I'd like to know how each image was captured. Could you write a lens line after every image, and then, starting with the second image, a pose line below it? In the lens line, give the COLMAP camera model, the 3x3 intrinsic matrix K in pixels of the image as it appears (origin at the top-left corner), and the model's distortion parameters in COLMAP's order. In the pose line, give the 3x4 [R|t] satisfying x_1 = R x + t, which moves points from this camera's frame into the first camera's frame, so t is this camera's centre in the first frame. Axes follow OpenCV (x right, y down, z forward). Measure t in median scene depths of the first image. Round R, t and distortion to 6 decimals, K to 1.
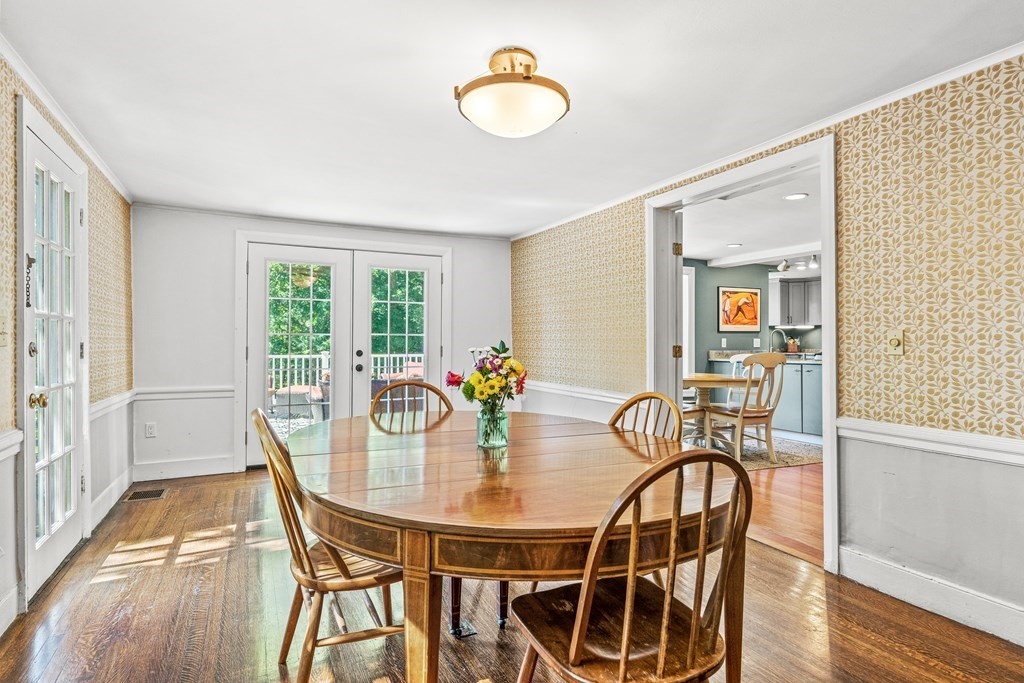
lens RADIAL K [[547.6, 0, 509.2], [0, 547.6, 342.7], [0, 0, 1]] dist [0.006715, 0.002286]
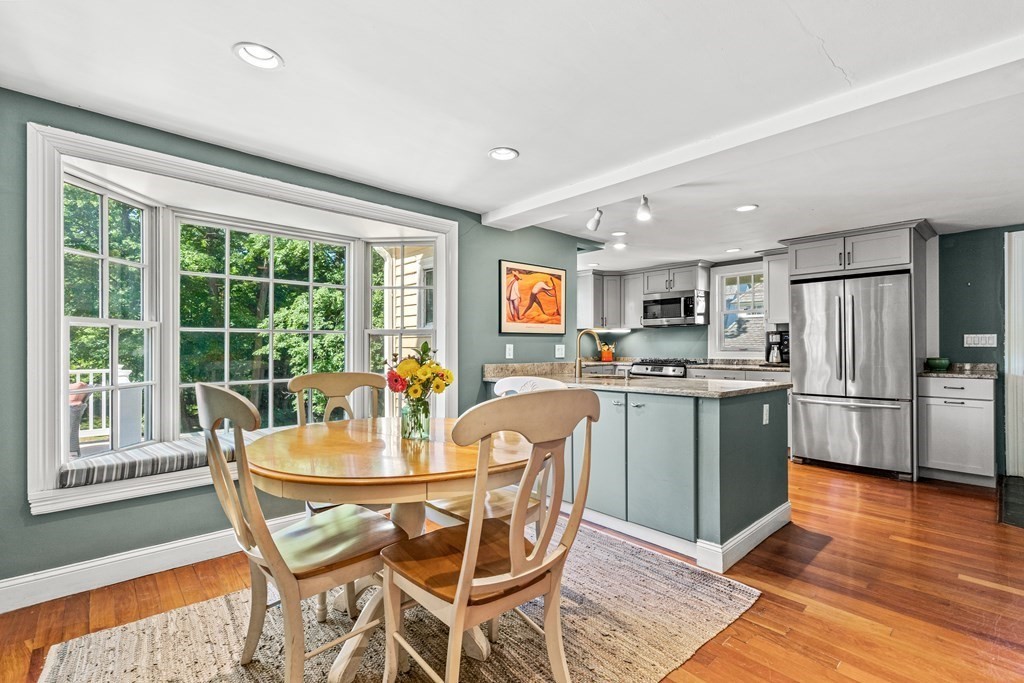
lens RADIAL K [[455.9, 0, 508.8], [0, 455.9, 344.8], [0, 0, 1]] dist [0.000993, -0.000964]
pose [[0.964037, 0.004429, 0.265729, 0.244319], [-0.003027, 0.999979, -0.005684, -0.003897], [-0.265749, 0.004676, 0.964031, 0.482289]]
